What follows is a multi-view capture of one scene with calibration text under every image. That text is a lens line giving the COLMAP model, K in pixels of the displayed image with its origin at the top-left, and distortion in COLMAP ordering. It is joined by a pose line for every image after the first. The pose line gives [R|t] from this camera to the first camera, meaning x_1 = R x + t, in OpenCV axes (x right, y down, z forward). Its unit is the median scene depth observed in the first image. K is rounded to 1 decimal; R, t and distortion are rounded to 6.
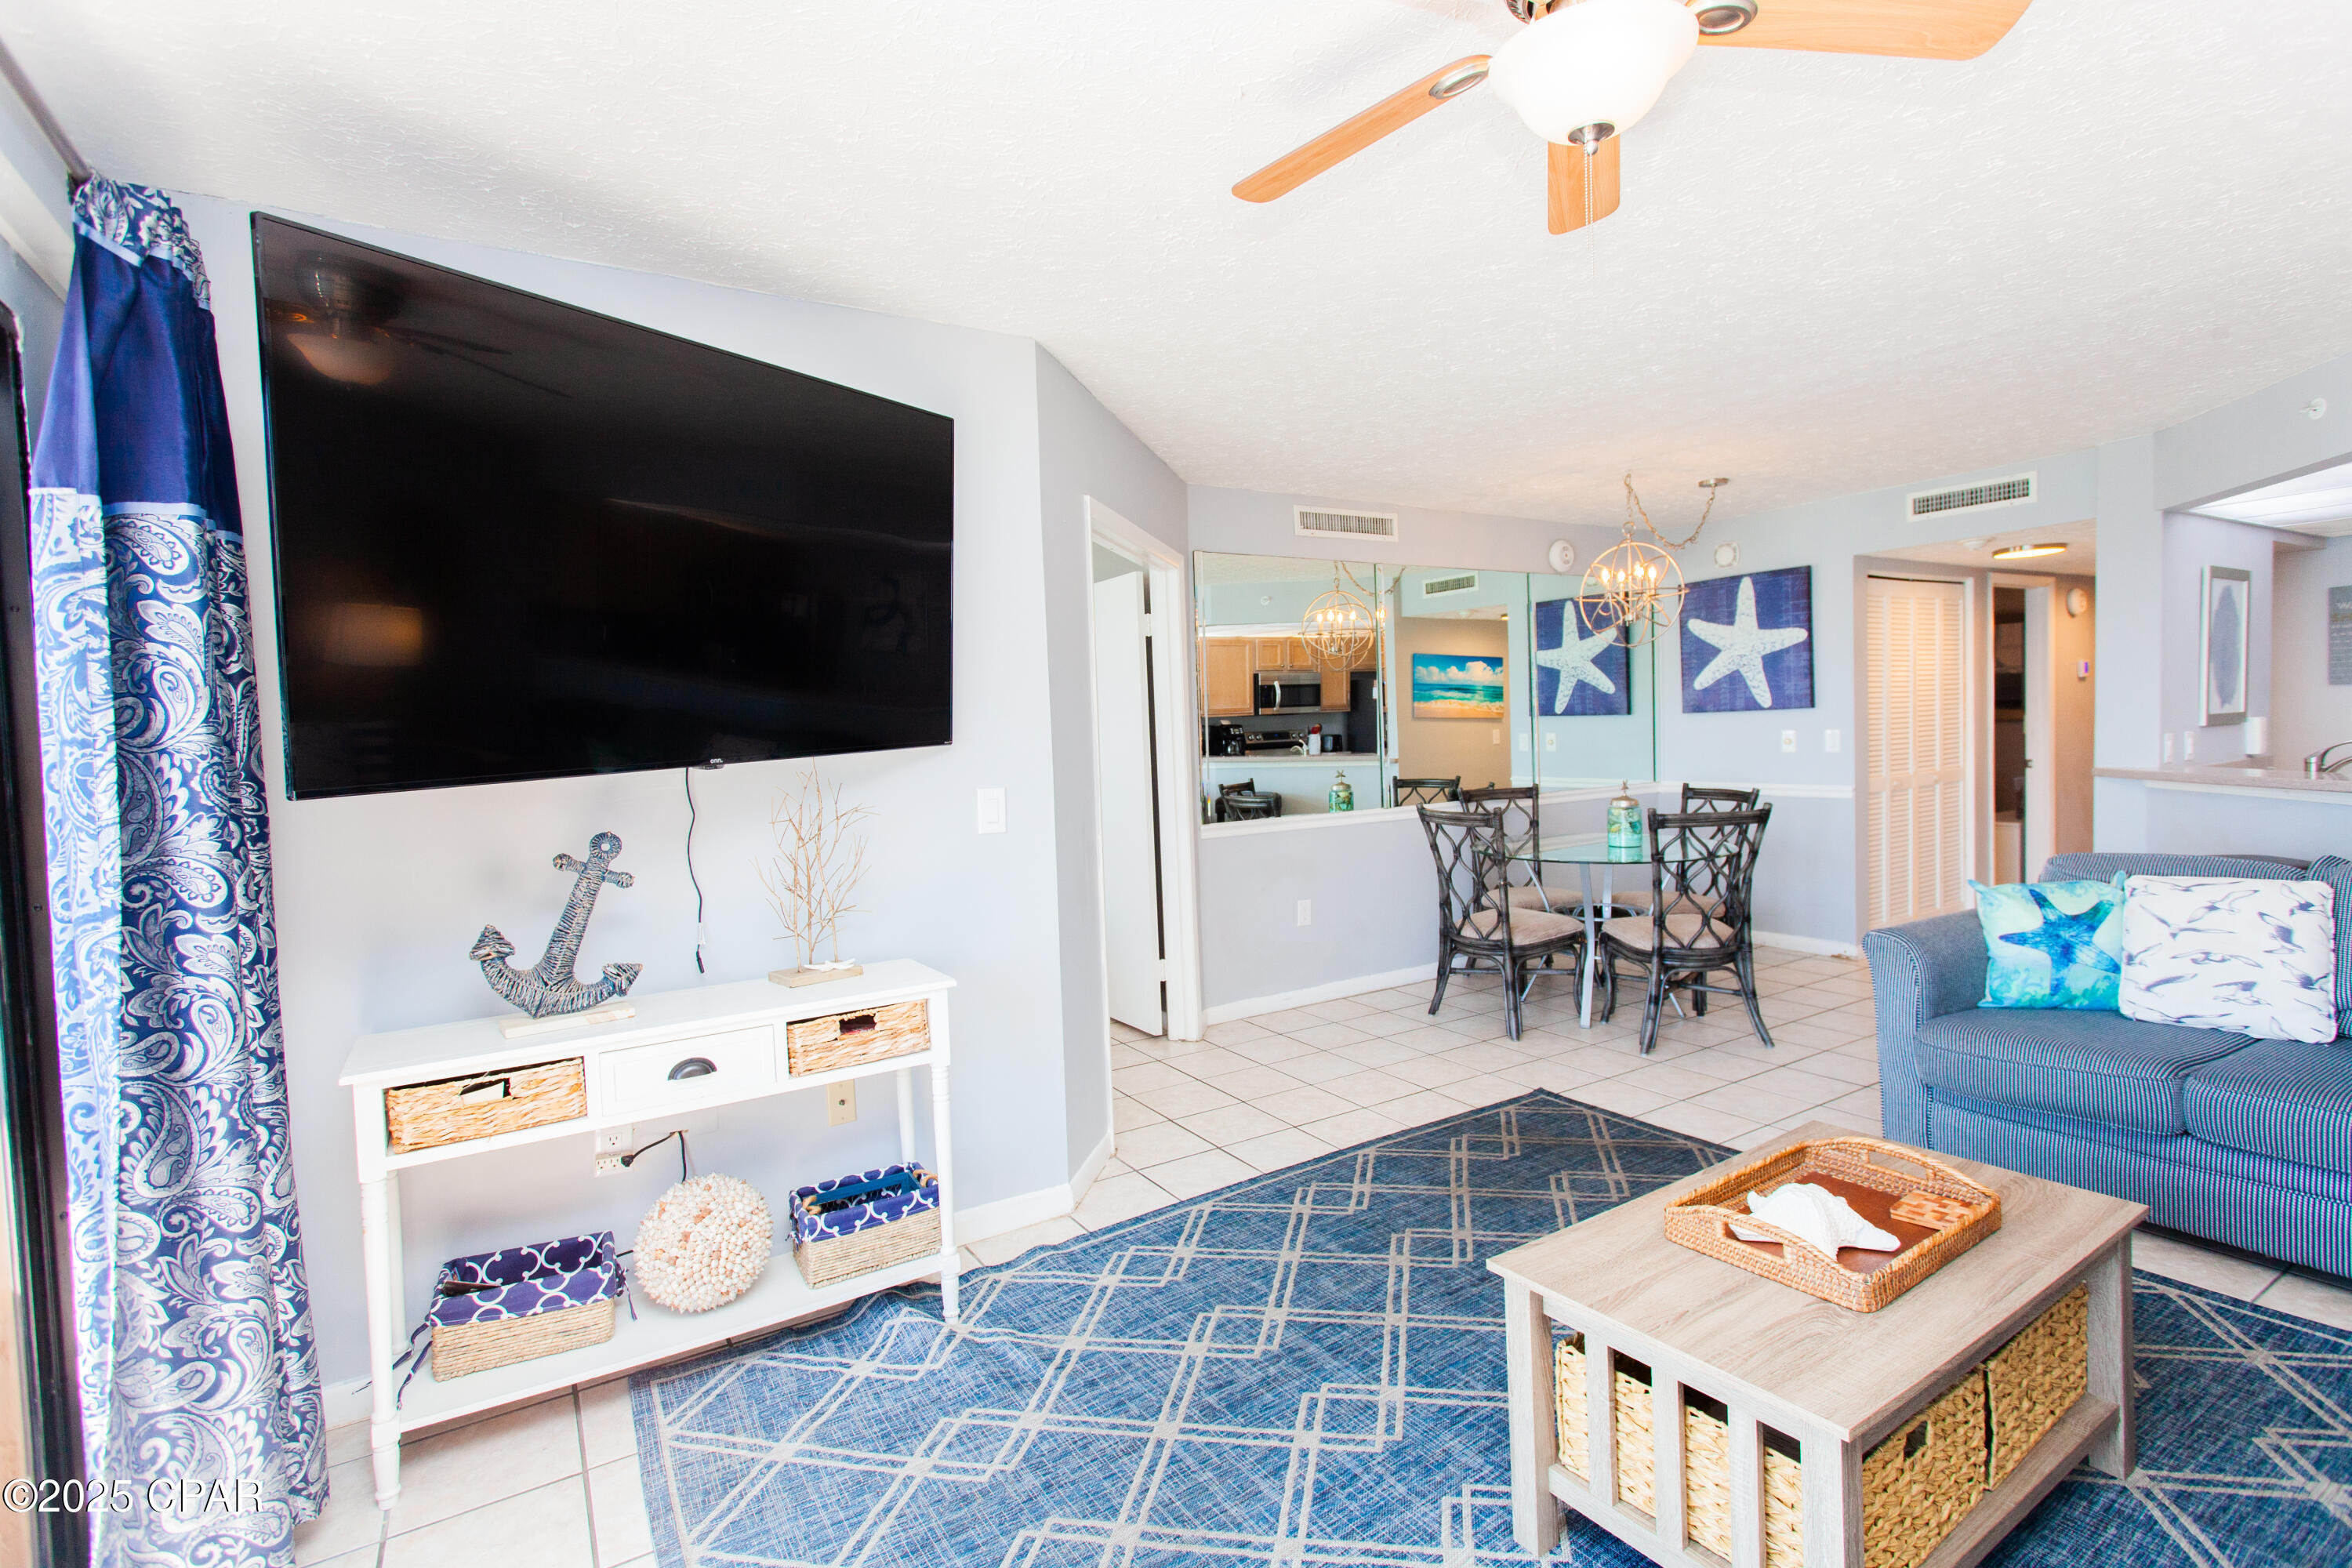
lens RADIAL K [[1105.5, 0, 1176.3], [0, 1105.5, 763.9], [0, 0, 1]] dist [-0.000957, 0.002431]
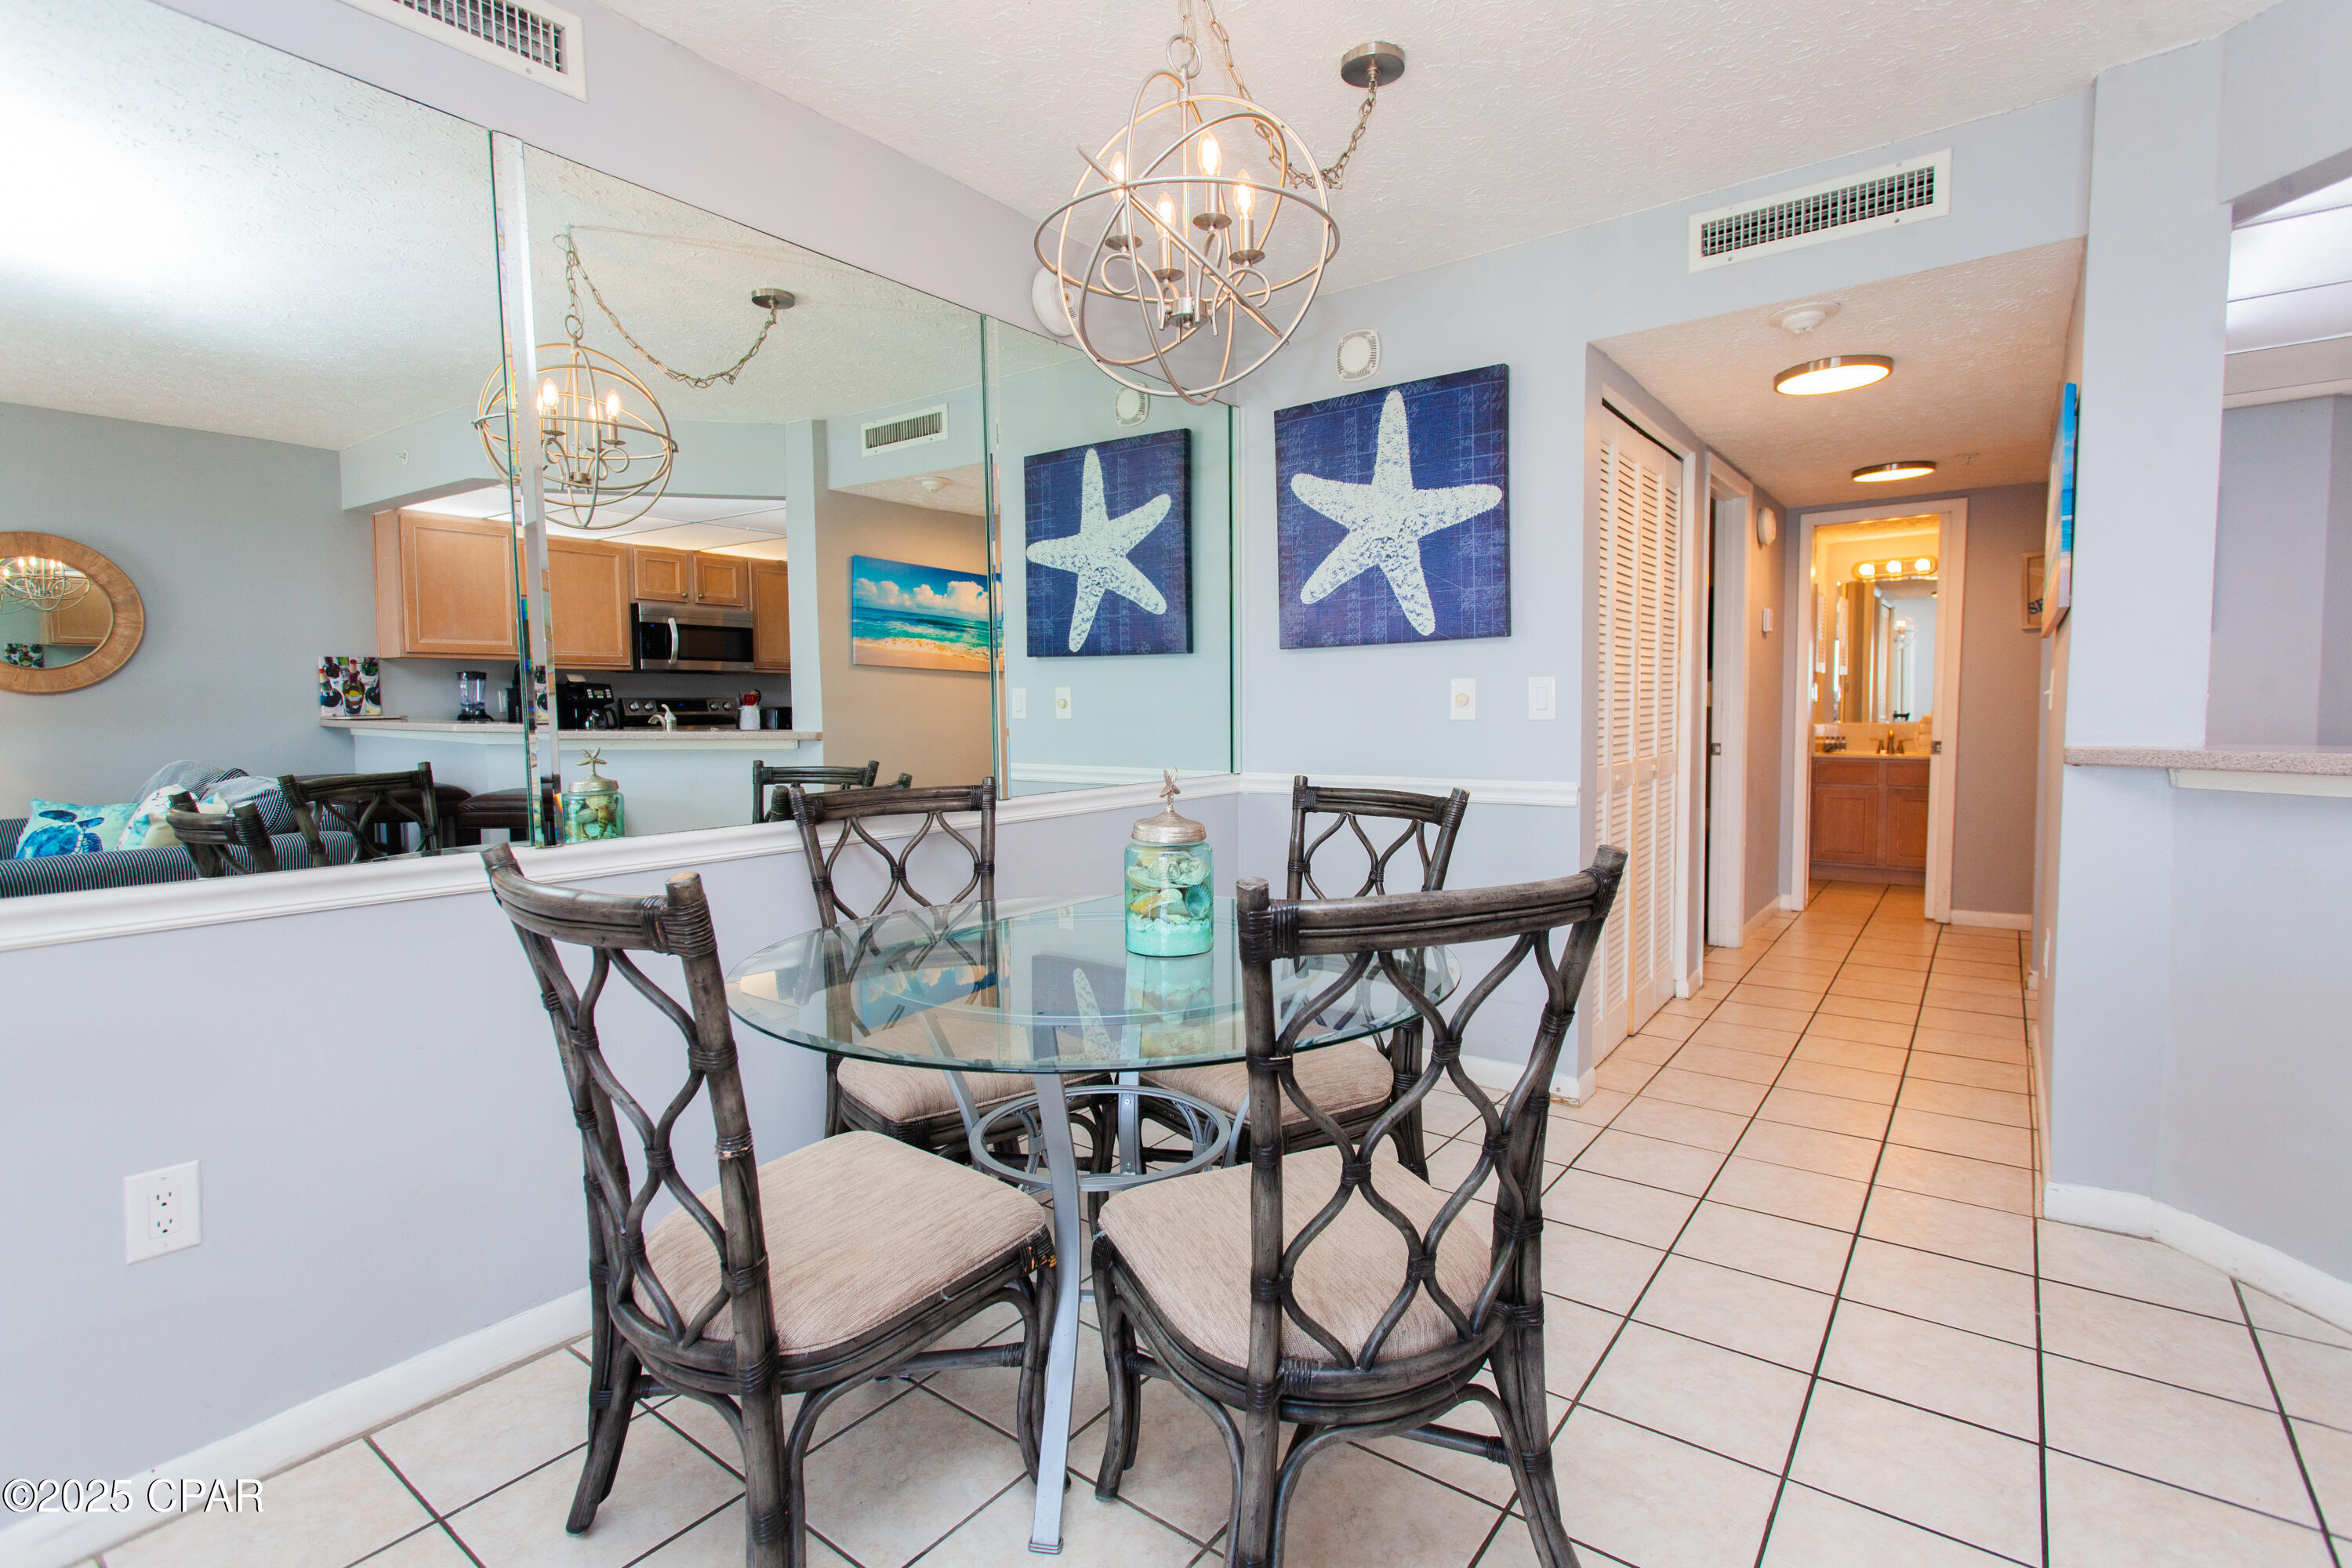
lens RADIAL K [[1105.5, 0, 1176.1], [0, 1105.5, 781.6], [0, 0, 1]] dist [-0.000957, 0.002431]
pose [[0.933015, -0.003338, 0.359822, 0.219934], [-0.003920, 0.999803, 0.019438, 0.009335], [-0.359816, -0.019547, 0.932818, 0.524363]]
